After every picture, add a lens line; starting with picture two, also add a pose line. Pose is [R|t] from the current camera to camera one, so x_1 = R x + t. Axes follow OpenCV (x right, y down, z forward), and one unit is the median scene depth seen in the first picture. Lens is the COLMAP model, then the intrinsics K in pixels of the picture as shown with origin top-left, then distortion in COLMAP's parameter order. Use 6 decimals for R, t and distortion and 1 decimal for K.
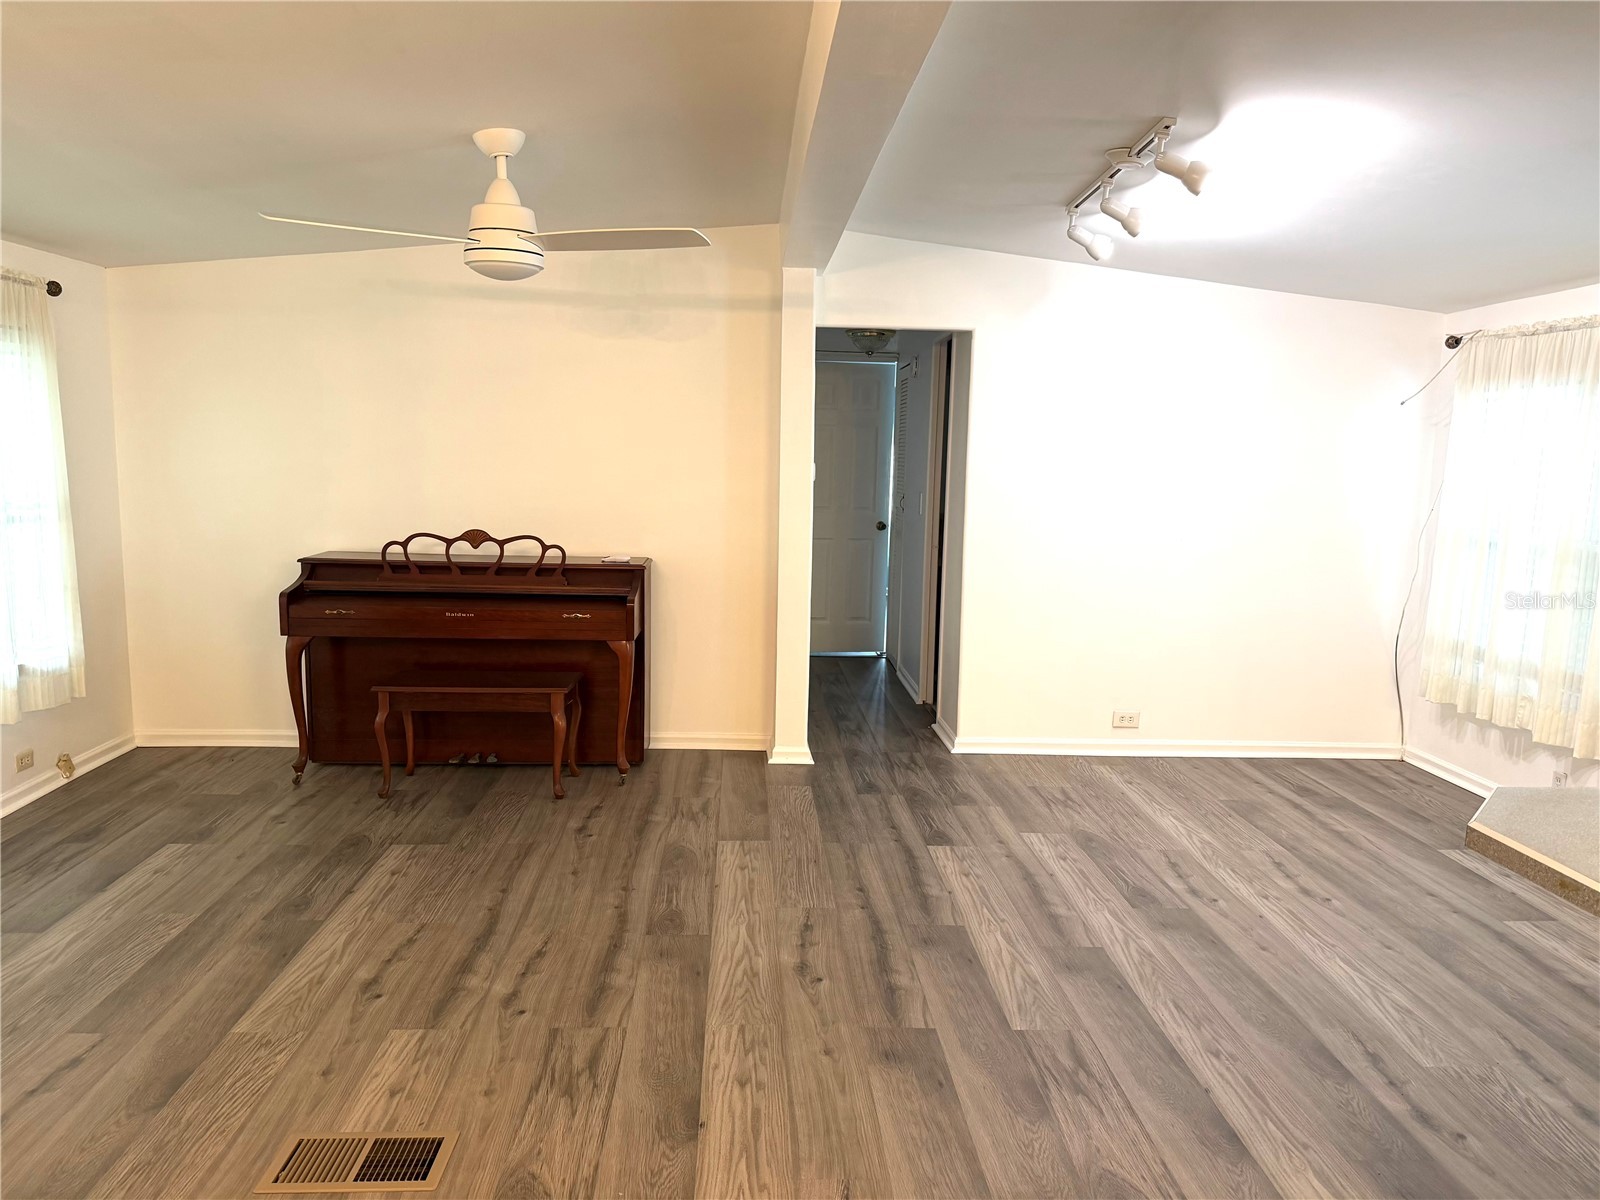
lens RADIAL K [[1131.6, 0, 796.3], [0, 1131.6, 608.8], [0, 0, 1]] dist [0.050985, -0.063866]
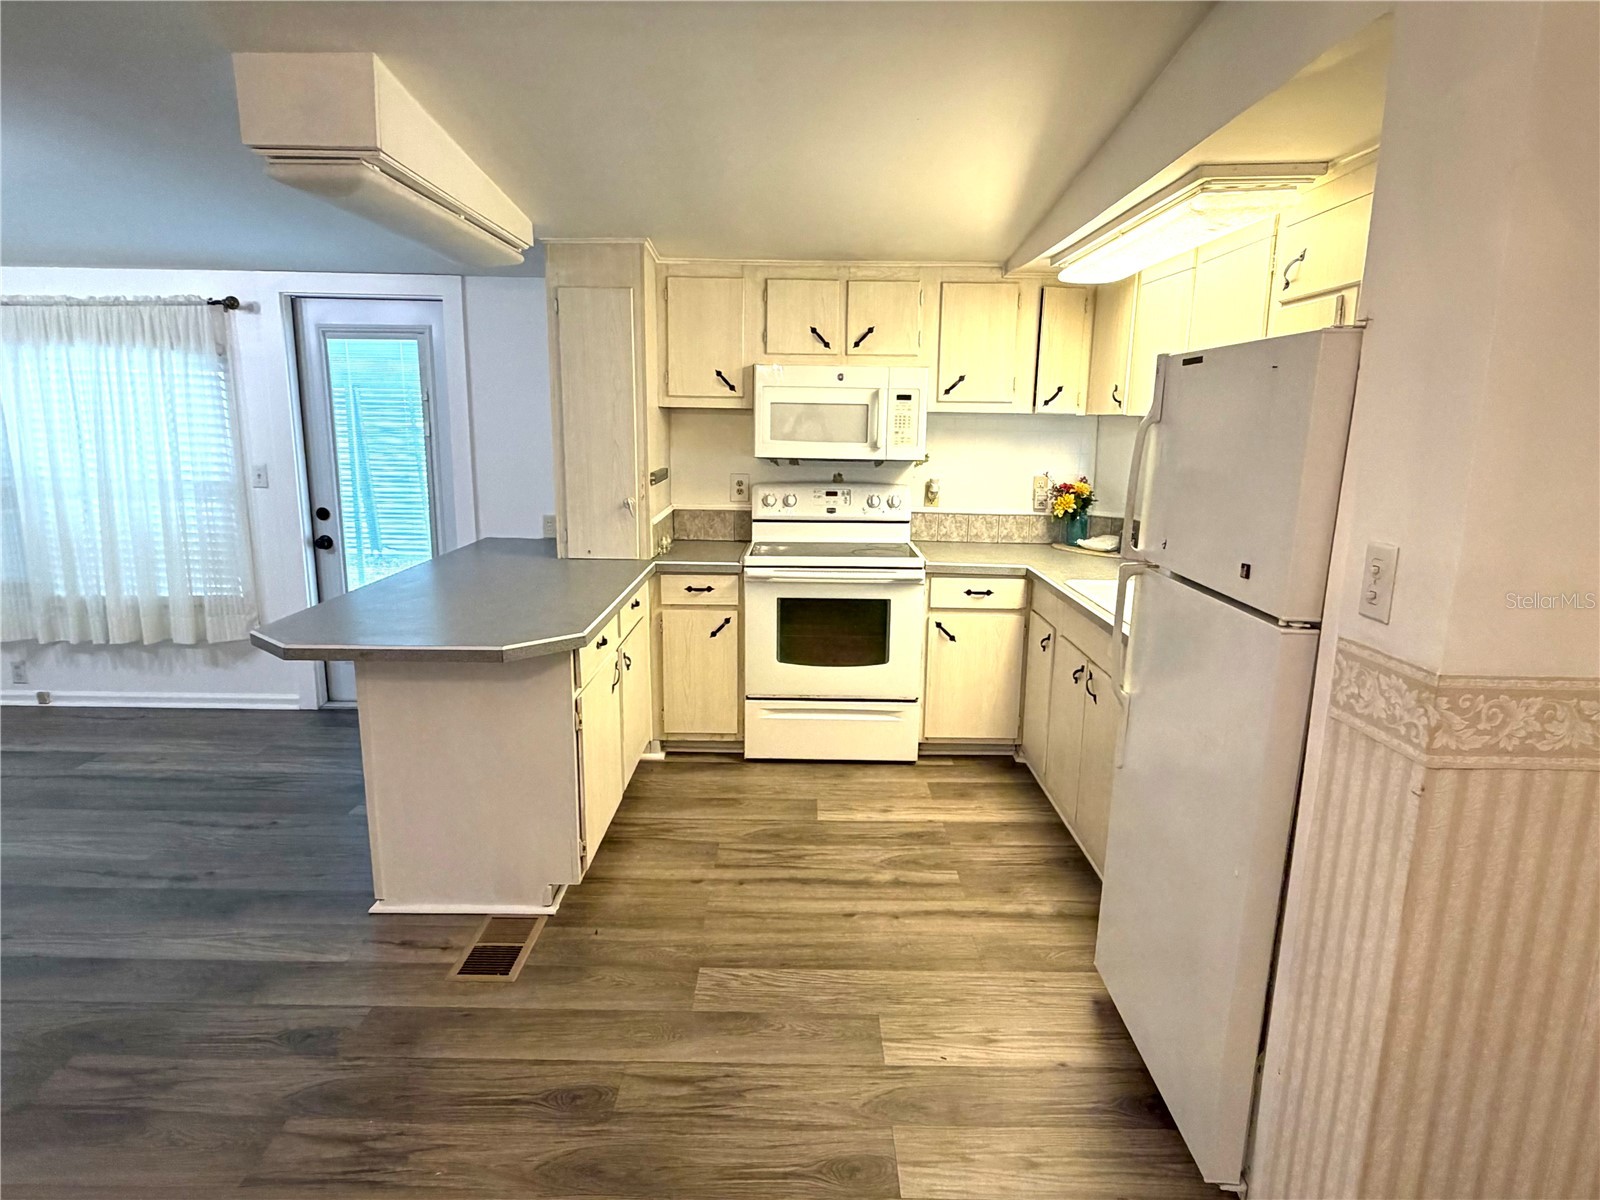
lens RADIAL K [[918.5, 0, 795.0], [0, 918.5, 604.2], [0, 0, 1]] dist [-0.001166, 0.001593]
pose [[0.054583, -0.216569, 0.974740, -0.462610], [0.123593, 0.970154, 0.208629, -0.044050], [-0.990831, 0.109083, 0.079720, 0.082654]]
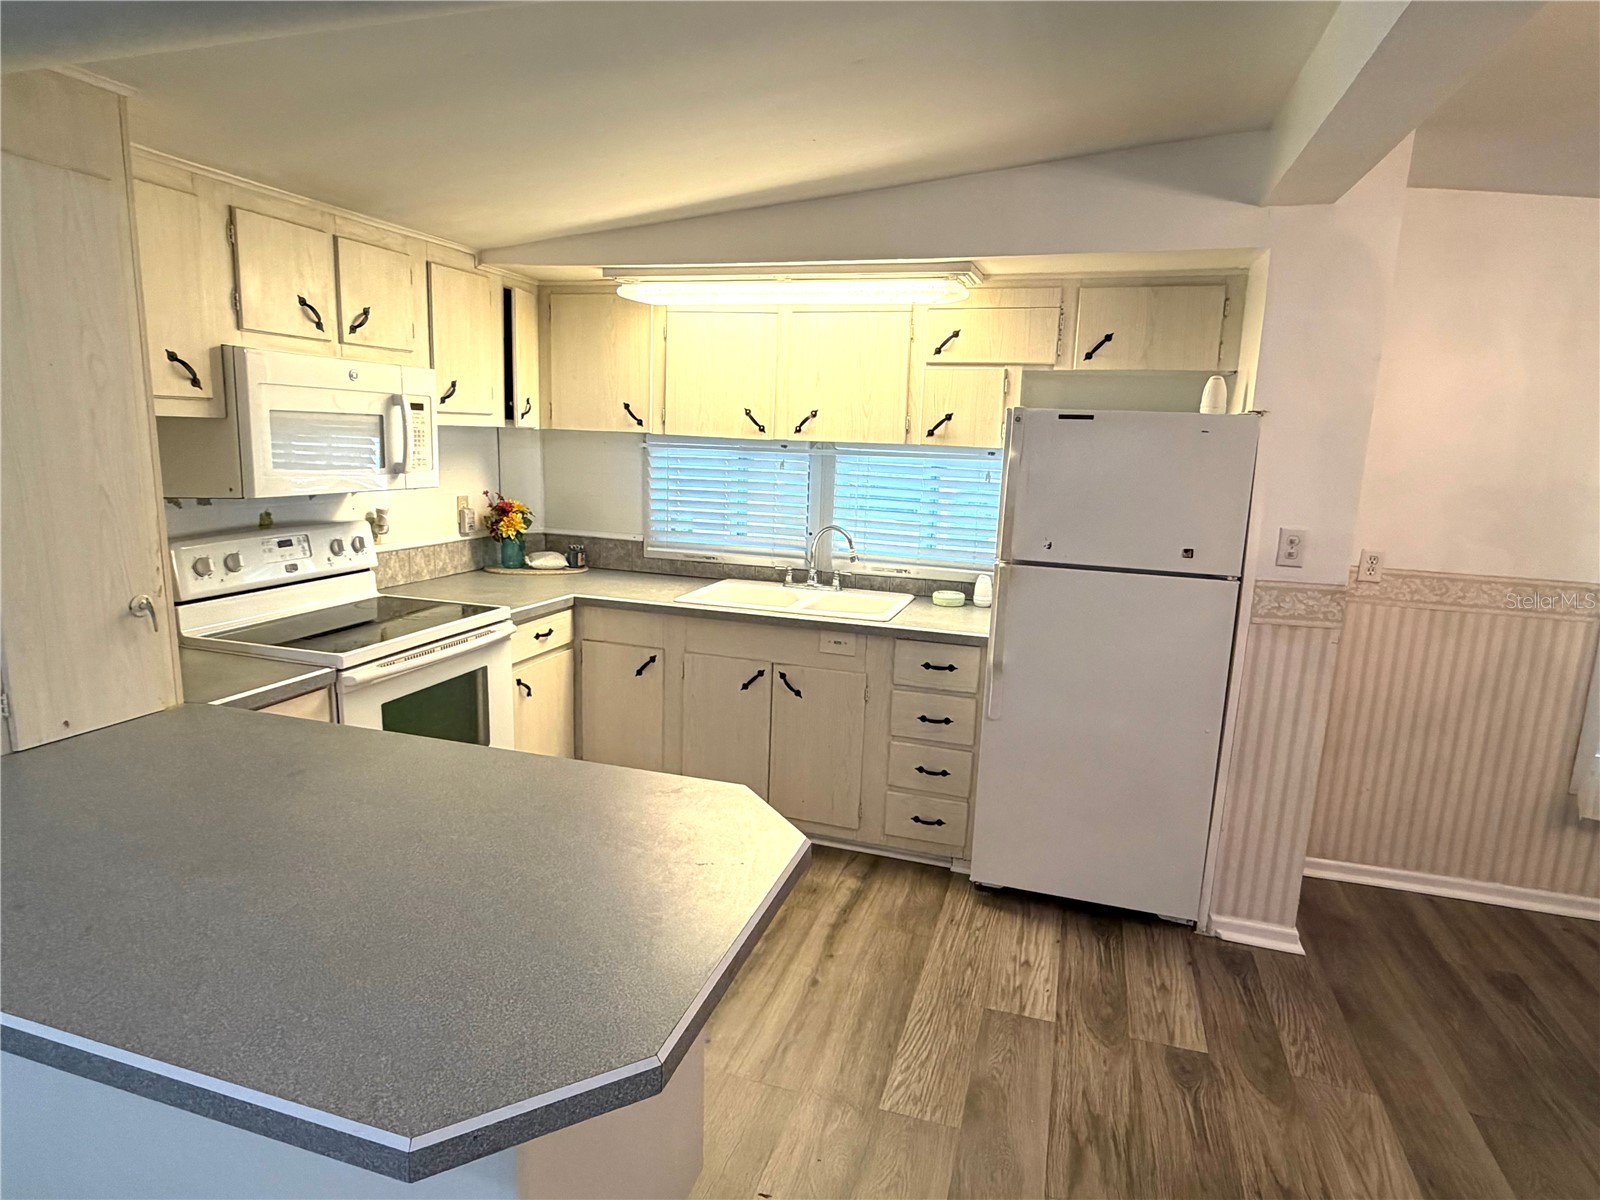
lens RADIAL K [[918.5, 0, 796.6], [0, 918.5, 604.6], [0, 0, 1]] dist [-0.001166, 0.001593]
pose [[-0.936596, -0.114139, 0.331300, 0.238198], [-0.004403, 0.949222, 0.314576, -0.165653], [-0.350383, 0.293172, -0.889541, 0.918919]]
